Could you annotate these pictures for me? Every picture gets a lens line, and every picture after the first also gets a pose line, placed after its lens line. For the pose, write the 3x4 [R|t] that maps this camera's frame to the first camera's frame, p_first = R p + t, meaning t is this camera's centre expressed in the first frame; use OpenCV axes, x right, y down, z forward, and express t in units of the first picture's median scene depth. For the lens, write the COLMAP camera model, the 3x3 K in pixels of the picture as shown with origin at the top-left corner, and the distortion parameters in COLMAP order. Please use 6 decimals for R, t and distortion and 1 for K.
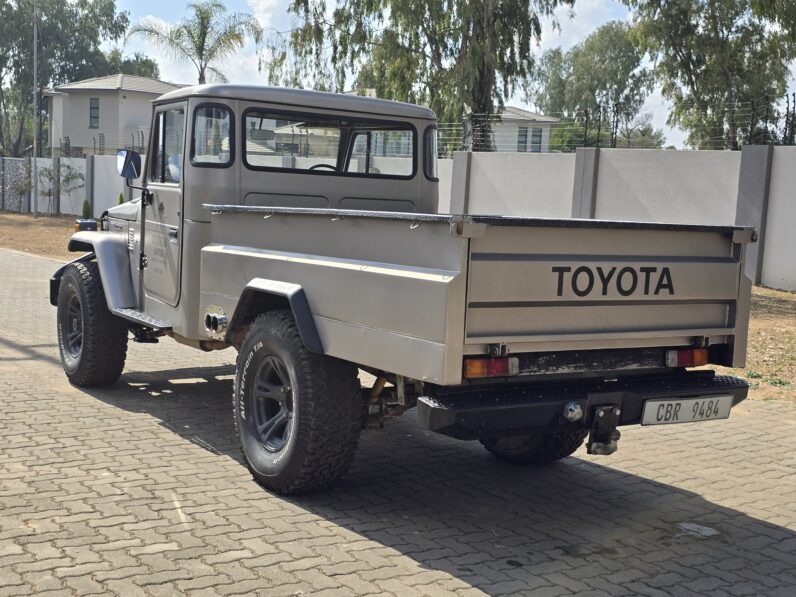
lens RADIAL K [[1100.1, 0, 396.1], [0, 1100.1, 312.9], [0, 0, 1]] dist [0.051287, 0.038169]
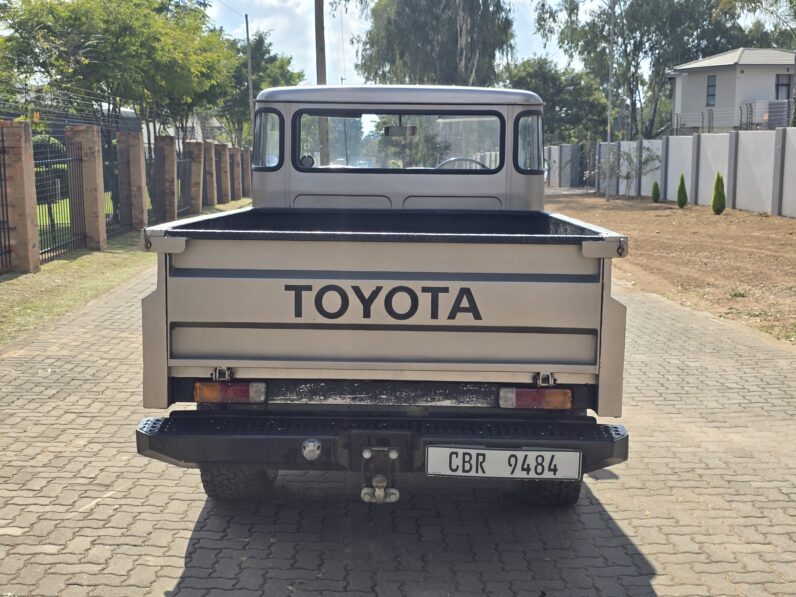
lens RADIAL K [[1082.2, 0, 398.0], [0, 1082.2, 298.5], [0, 0, 1]] dist [0.266351, -1.094374]
pose [[0.816931, 0.034685, -0.575692, 0.675867], [-0.029270, 0.999397, 0.018678, -0.046698], [0.575992, 0.001592, 0.817454, 0.308984]]
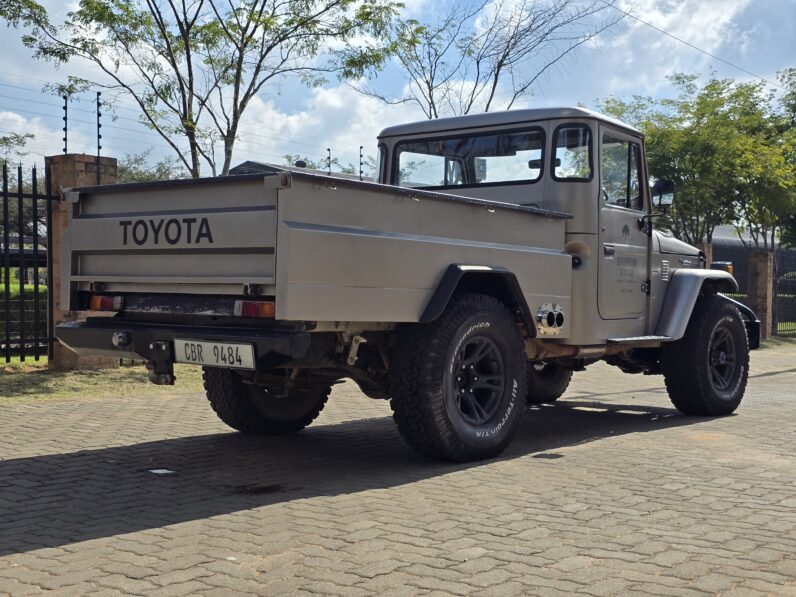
lens RADIAL K [[1082.2, 0, 398.0], [0, 1082.2, 298.5], [0, 0, 1]] dist [0.266351, -1.094374]
pose [[0.286623, -0.038652, -0.957264, 1.323625], [-0.104471, 0.991966, -0.071334, 0.093886], [0.952330, 0.120452, 0.280282, 0.896801]]
